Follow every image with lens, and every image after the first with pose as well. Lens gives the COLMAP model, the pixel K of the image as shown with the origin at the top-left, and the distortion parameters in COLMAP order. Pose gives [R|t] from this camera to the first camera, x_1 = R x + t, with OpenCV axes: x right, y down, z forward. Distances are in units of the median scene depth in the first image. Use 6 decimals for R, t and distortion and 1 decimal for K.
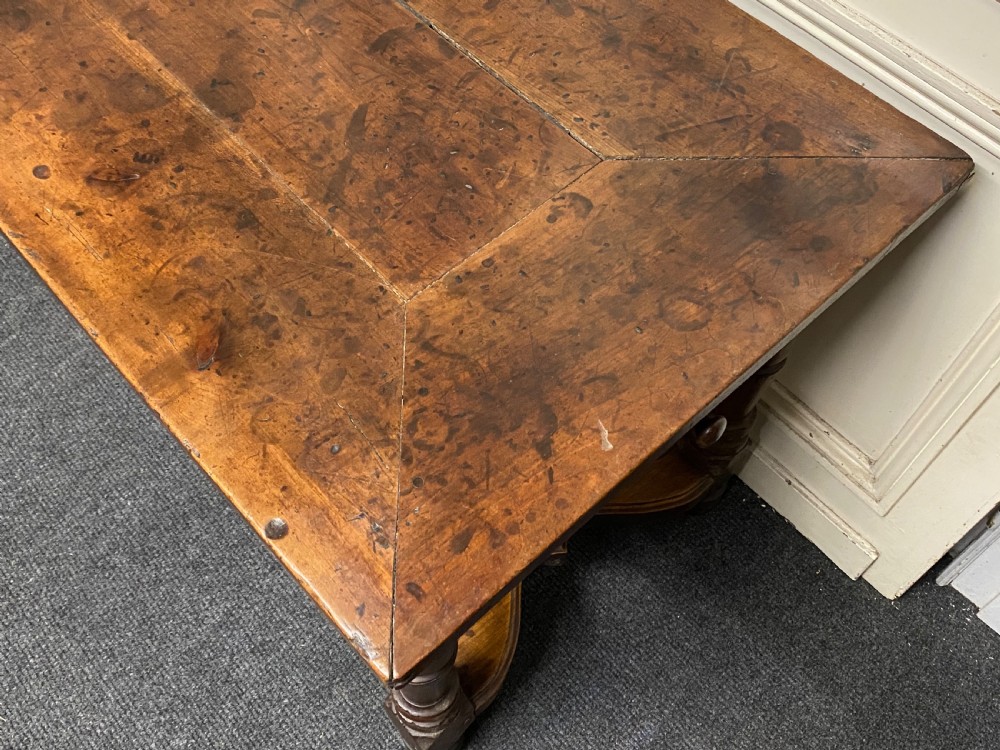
lens RADIAL K [[1026.1, 0, 498.0], [0, 1026.1, 373.0], [0, 0, 1]] dist [0.177790, -0.485298]
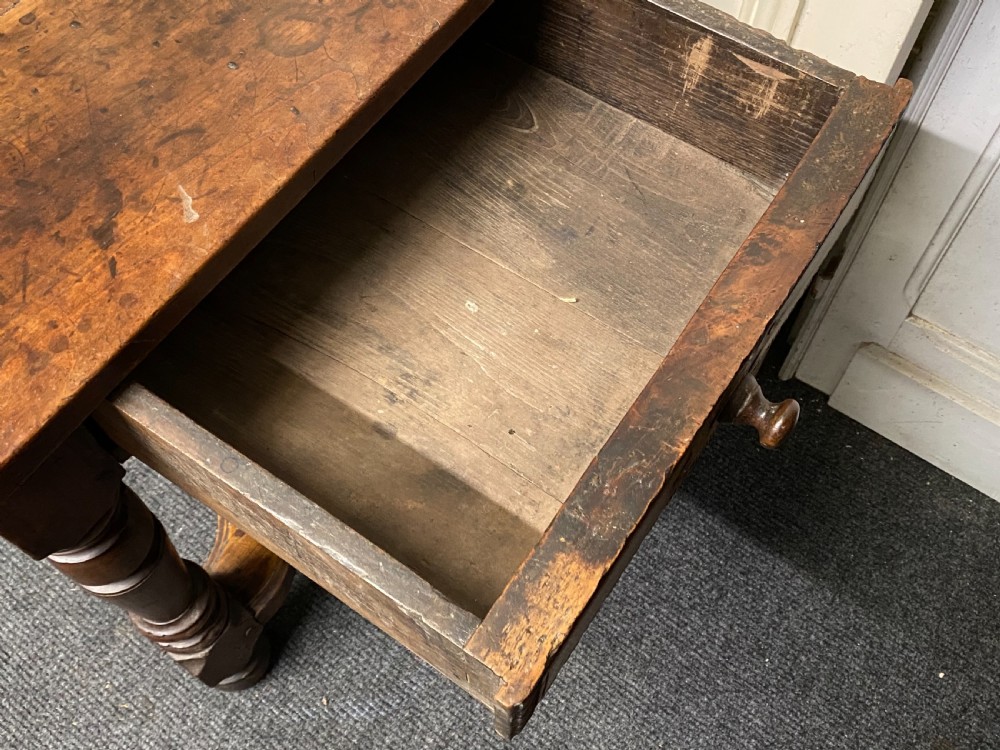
lens RADIAL K [[1034.0, 0, 503.3], [0, 1034.0, 373.9], [0, 0, 1]] dist [0.074433, -0.146334]
pose [[0.979947, -0.190526, 0.058347, 0.244356], [0.186173, 0.979823, 0.072702, 0.158724], [-0.071021, -0.060381, 0.995646, 0.231592]]
